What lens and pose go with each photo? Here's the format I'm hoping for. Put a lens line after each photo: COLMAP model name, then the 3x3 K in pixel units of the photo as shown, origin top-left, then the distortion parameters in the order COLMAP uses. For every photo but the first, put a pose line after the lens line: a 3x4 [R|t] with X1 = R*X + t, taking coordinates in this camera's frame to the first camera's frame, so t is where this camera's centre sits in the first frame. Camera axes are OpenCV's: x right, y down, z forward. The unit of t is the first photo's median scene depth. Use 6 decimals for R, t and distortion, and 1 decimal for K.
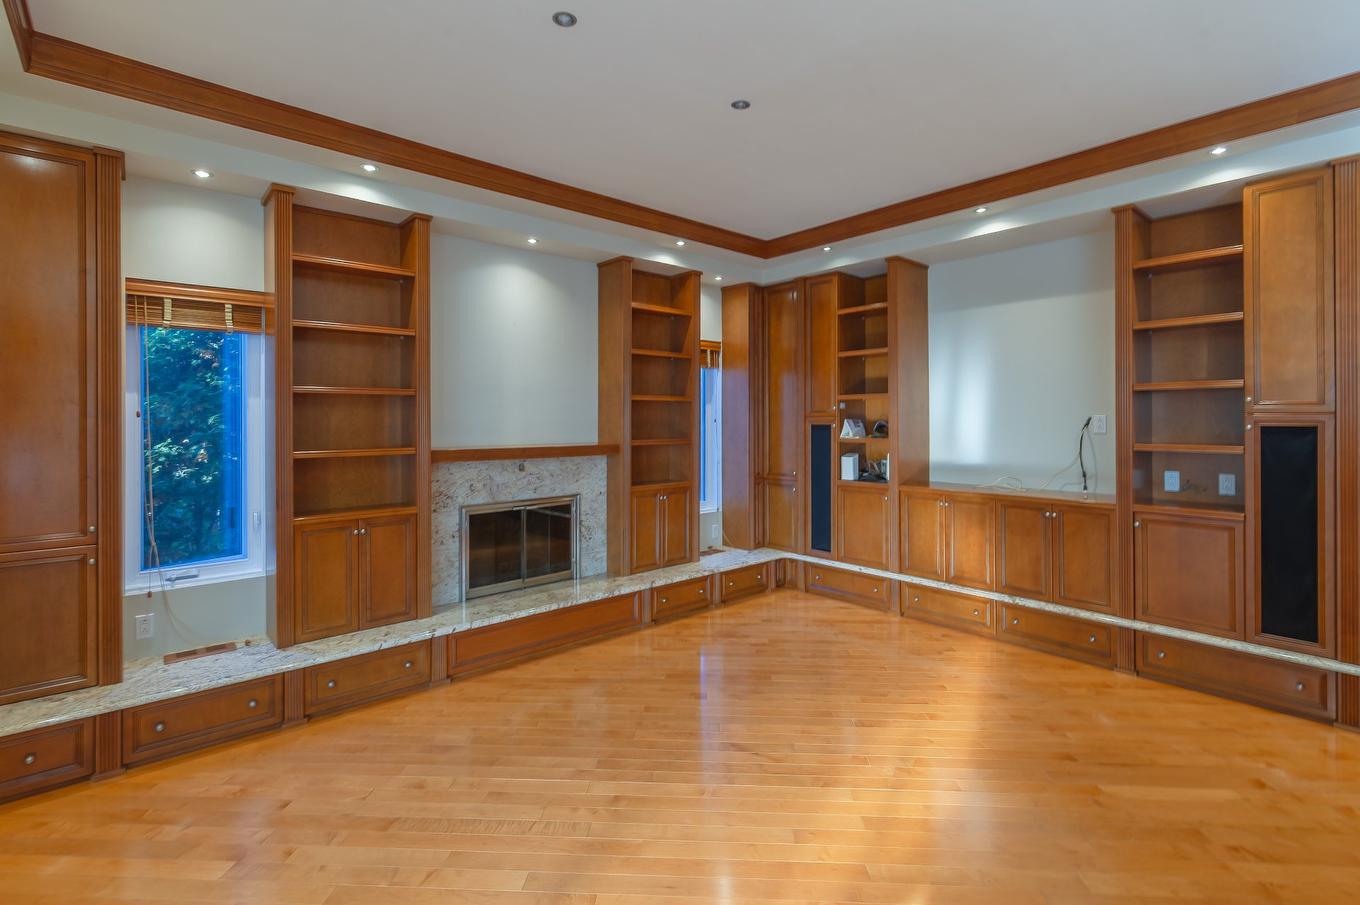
lens RADIAL K [[629.0, 0, 680.9], [0, 629.0, 422.8], [0, 0, 1]] dist [0.000166, -0.000201]
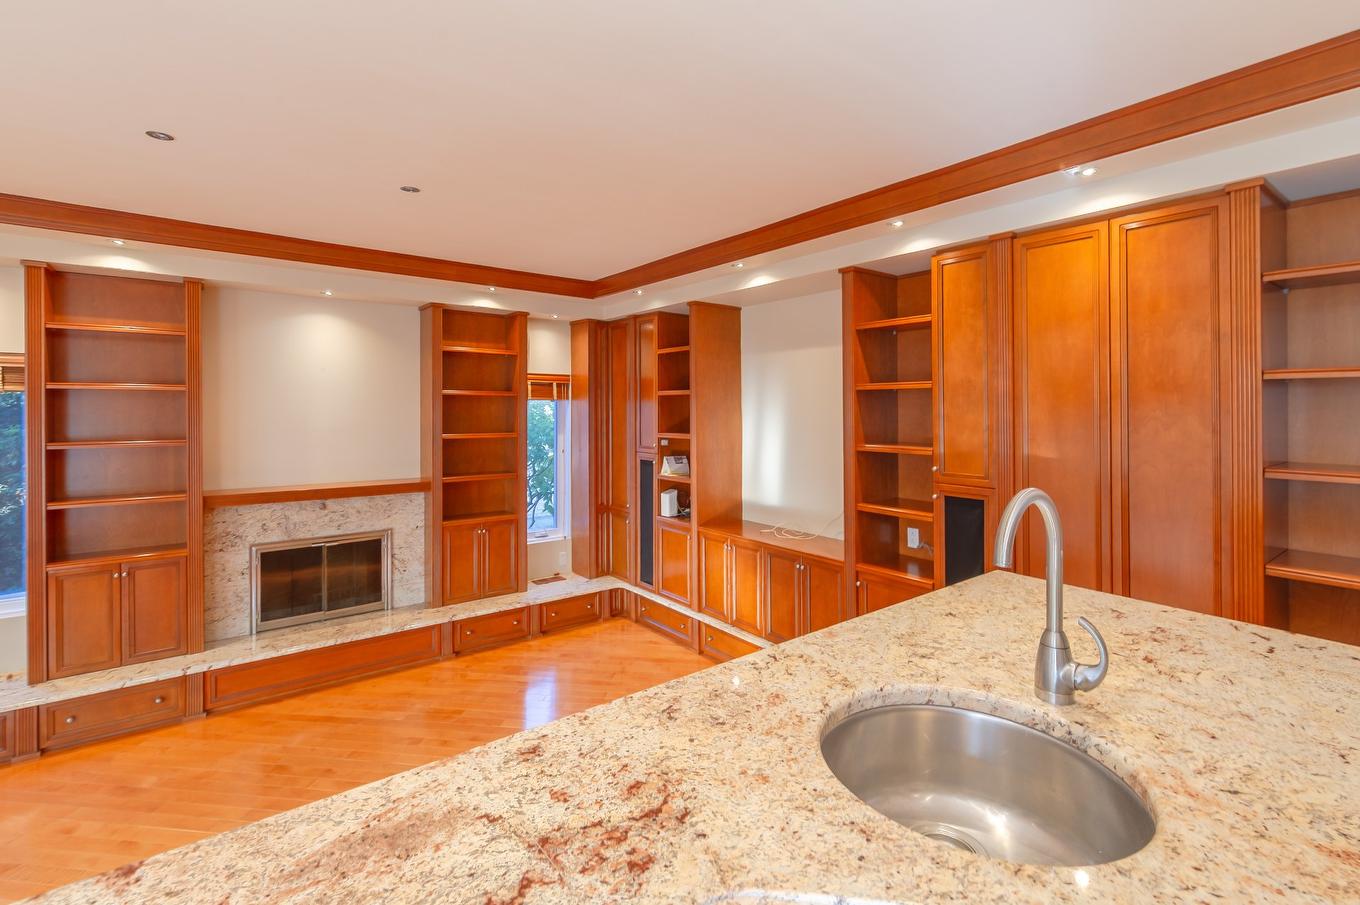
lens RADIAL K [[620.5, 0, 679.4], [0, 620.5, 413.4], [0, 0, 1]] dist [0.000689, 0.000173]
pose [[0.998204, 0.007715, -0.059406, 0.393802], [-0.007763, 0.999970, -0.000564, -0.086167], [0.059400, 0.001024, 0.998234, -0.006275]]
